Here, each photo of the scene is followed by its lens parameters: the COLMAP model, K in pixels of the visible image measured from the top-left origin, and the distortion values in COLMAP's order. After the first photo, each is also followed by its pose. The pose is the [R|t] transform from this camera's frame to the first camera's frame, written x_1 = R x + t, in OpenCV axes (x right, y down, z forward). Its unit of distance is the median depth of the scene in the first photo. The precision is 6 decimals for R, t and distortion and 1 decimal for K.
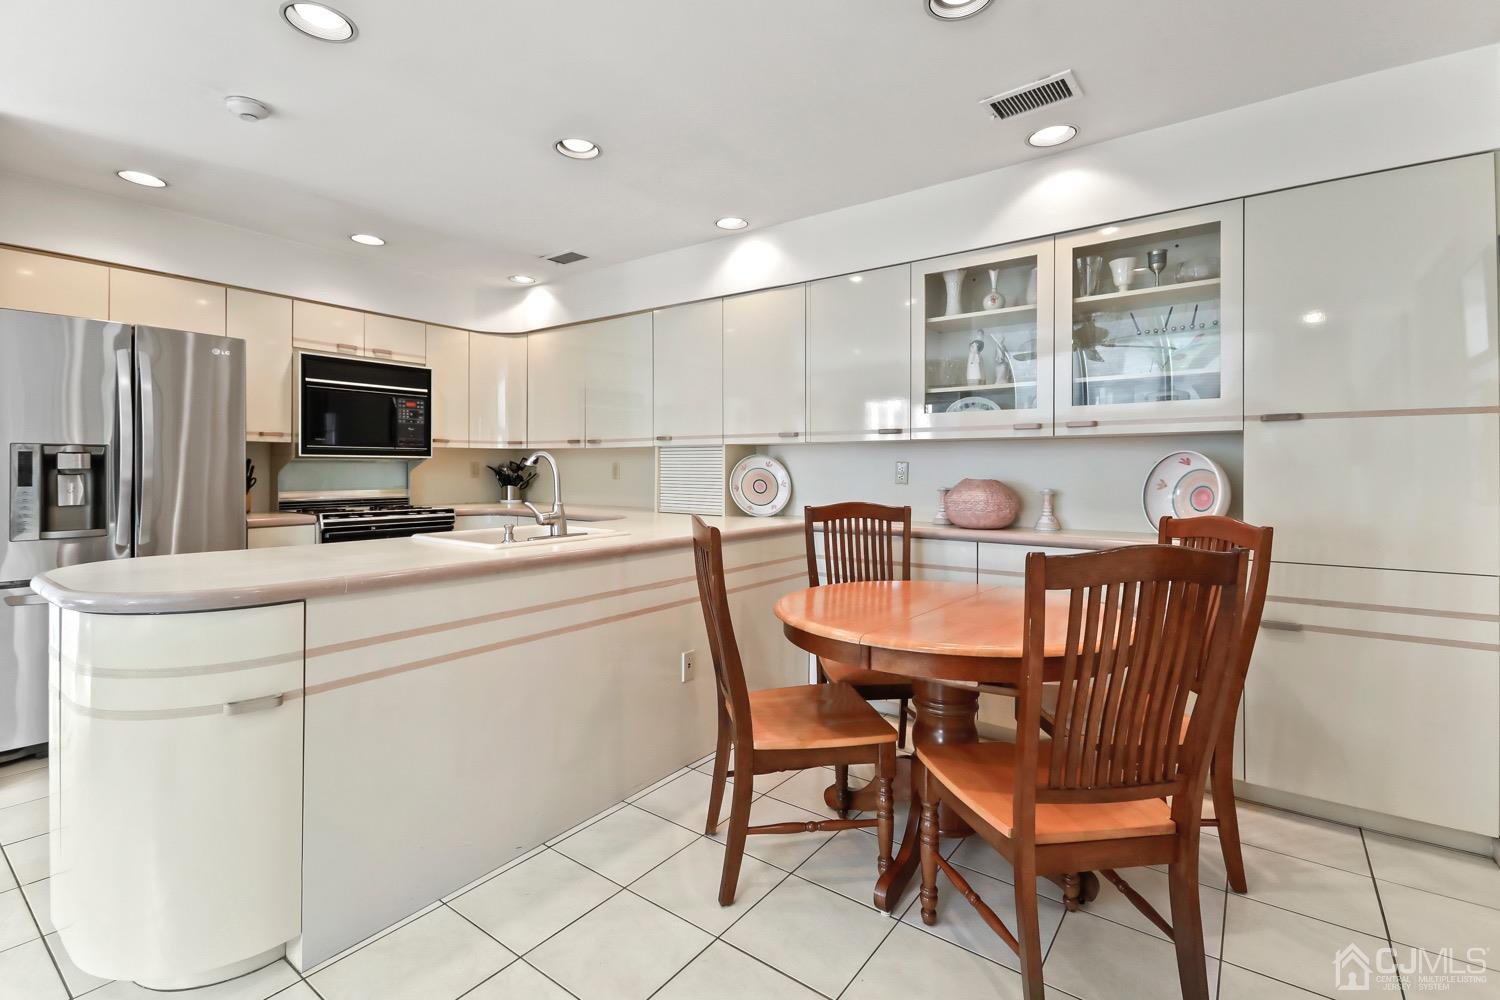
lens RADIAL K [[670.5, 0, 751.4], [0, 670.5, 472.0], [0, 0, 1]] dist [0.021480, -0.008474]
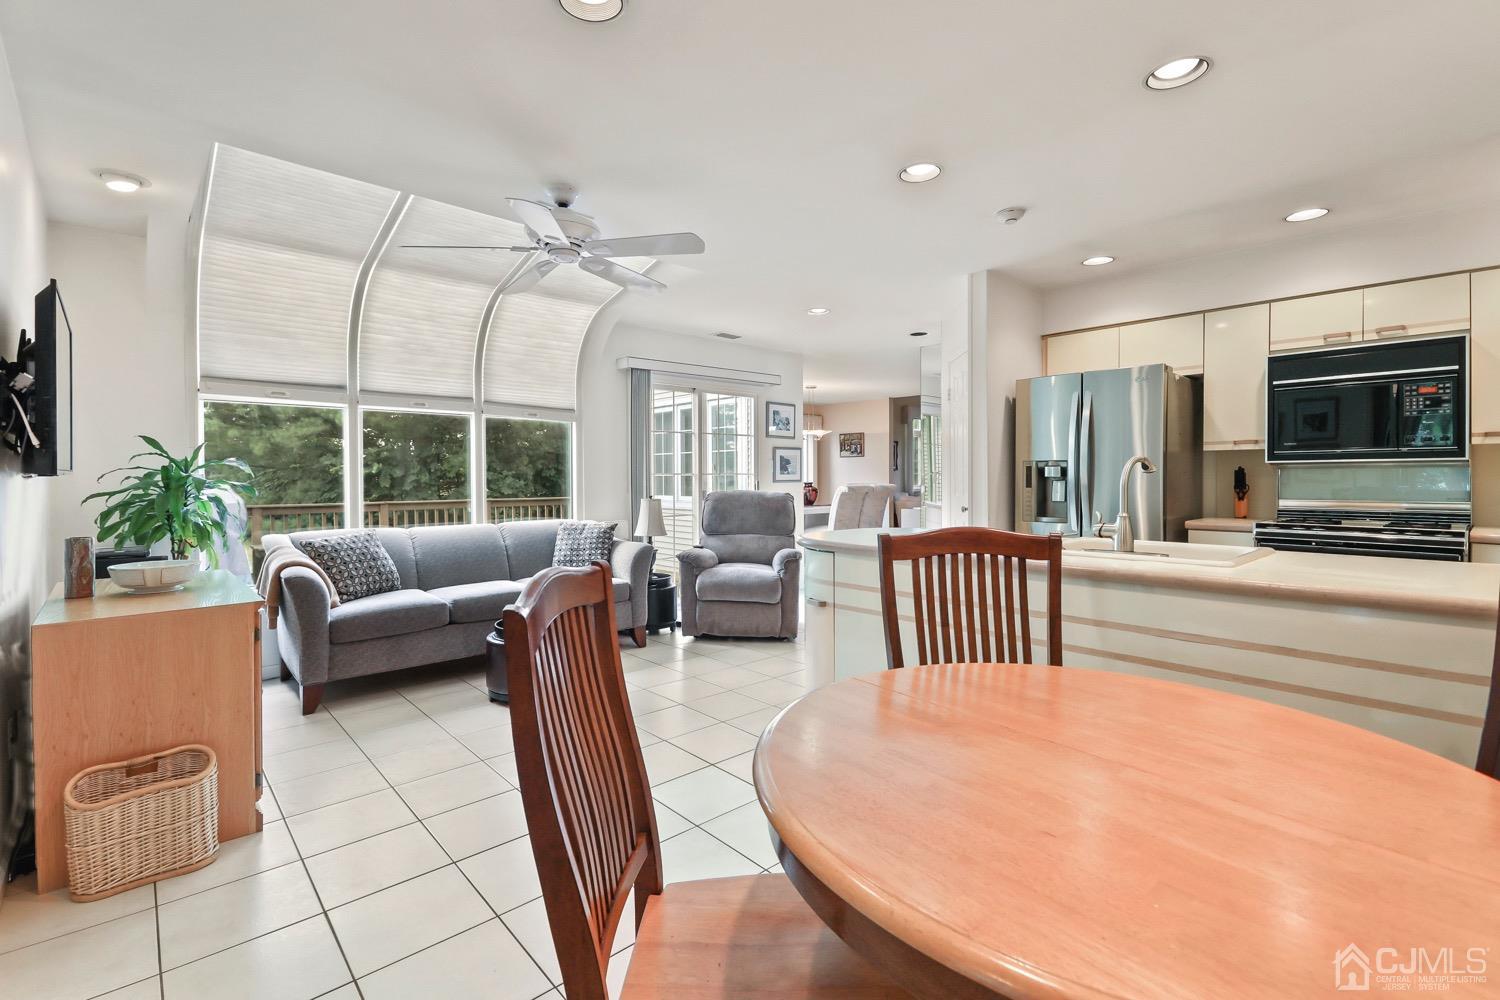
lens RADIAL K [[670.5, 0, 754.0], [0, 670.5, 487.2], [0, 0, 1]] dist [0.021480, -0.008474]
pose [[-0.181272, 0.011098, -0.983370, 0.404347], [-0.003084, 0.999925, 0.011854, 0.002154], [0.983428, 0.005182, -0.181224, 0.426621]]
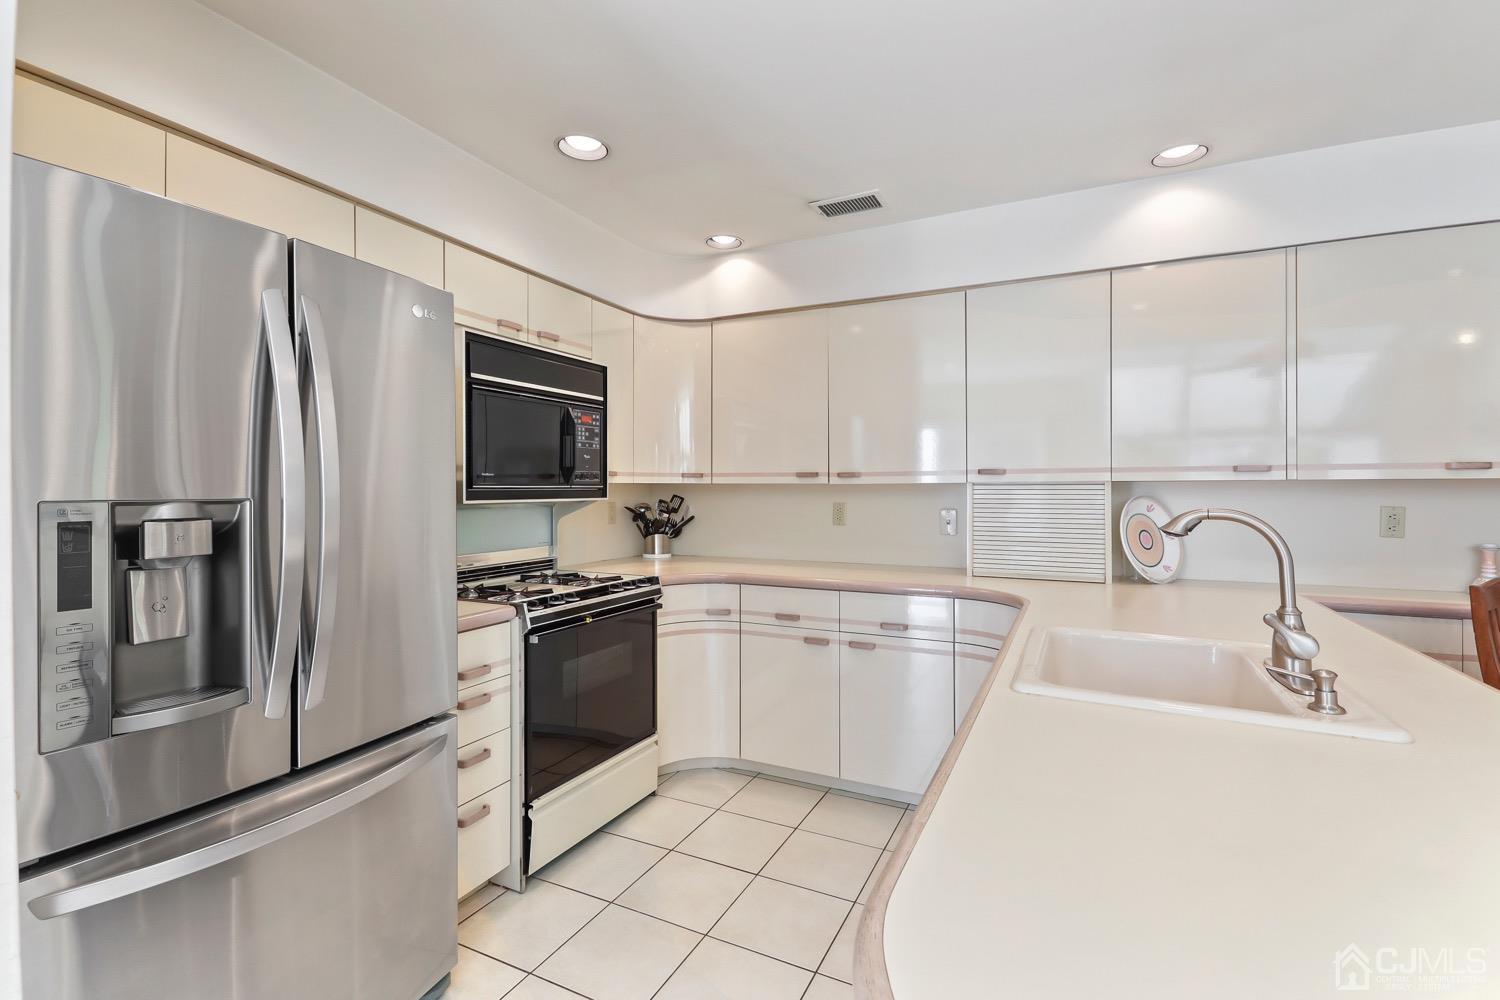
lens RADIAL K [[670.5, 0, 760.3], [0, 670.5, 492.9], [0, 0, 1]] dist [0.021480, -0.008474]
pose [[0.983609, -0.006868, 0.180184, -0.489731], [0.007087, 0.999975, -0.000571, -0.029003], [-0.180175, 0.001839, 0.983633, 0.352456]]
